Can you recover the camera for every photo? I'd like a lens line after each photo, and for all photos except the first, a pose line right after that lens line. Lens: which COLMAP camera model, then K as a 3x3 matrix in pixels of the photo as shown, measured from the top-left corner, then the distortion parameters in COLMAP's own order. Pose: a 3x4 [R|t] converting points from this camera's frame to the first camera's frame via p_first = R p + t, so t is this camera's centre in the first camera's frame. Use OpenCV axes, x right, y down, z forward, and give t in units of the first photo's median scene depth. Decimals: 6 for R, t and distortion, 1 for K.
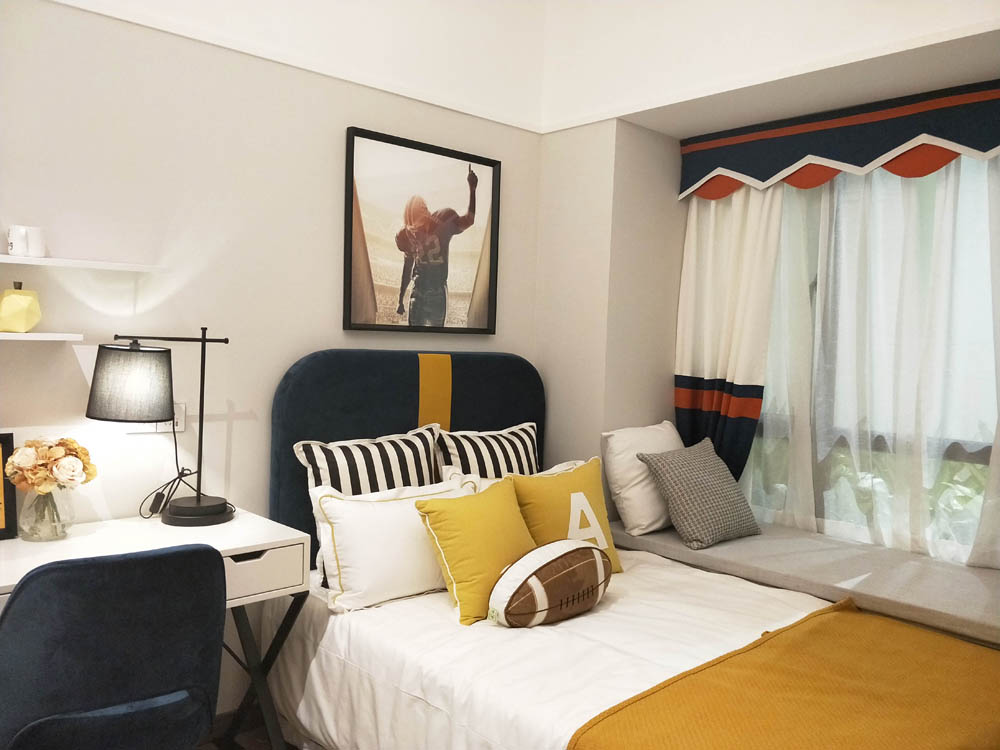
lens RADIAL K [[795.4, 0, 500.0], [0, 795.4, 375.0], [0, 0, 1]] dist [0.002631, -0.238380]
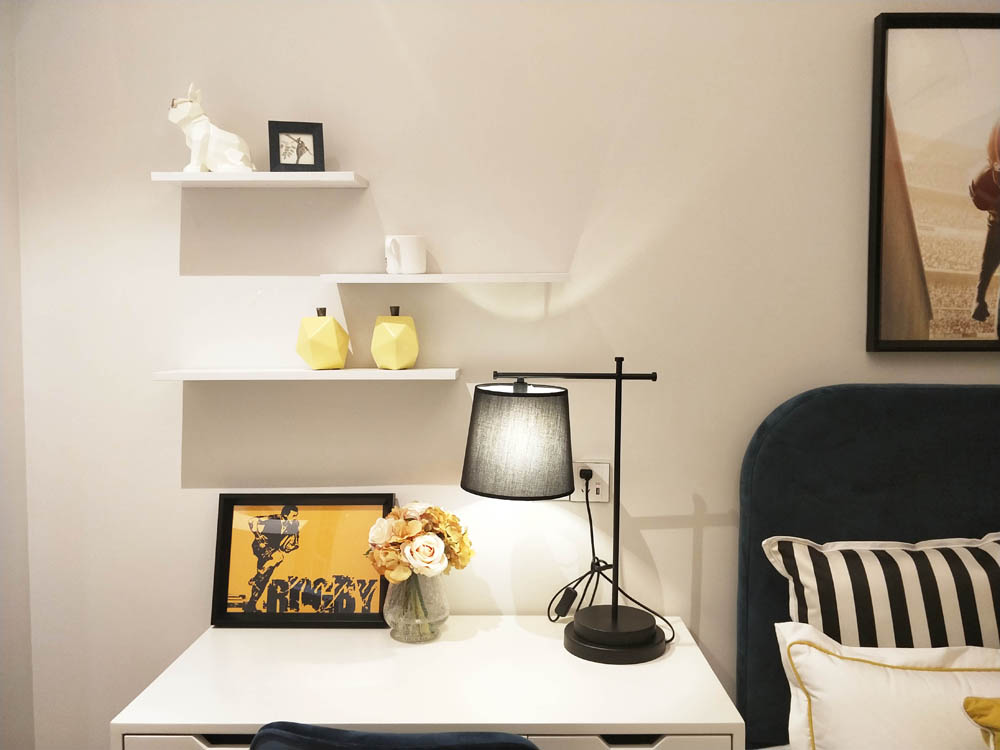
lens RADIAL K [[800.8, 0, 500.7], [0, 800.8, 382.9], [0, 0, 1]] dist [0.004930, -0.022083]
pose [[0.722867, -0.001068, -0.690987, 0.025946], [-0.003465, 0.999981, -0.005170, -0.031875], [0.690979, 0.006131, 0.722849, 0.401845]]
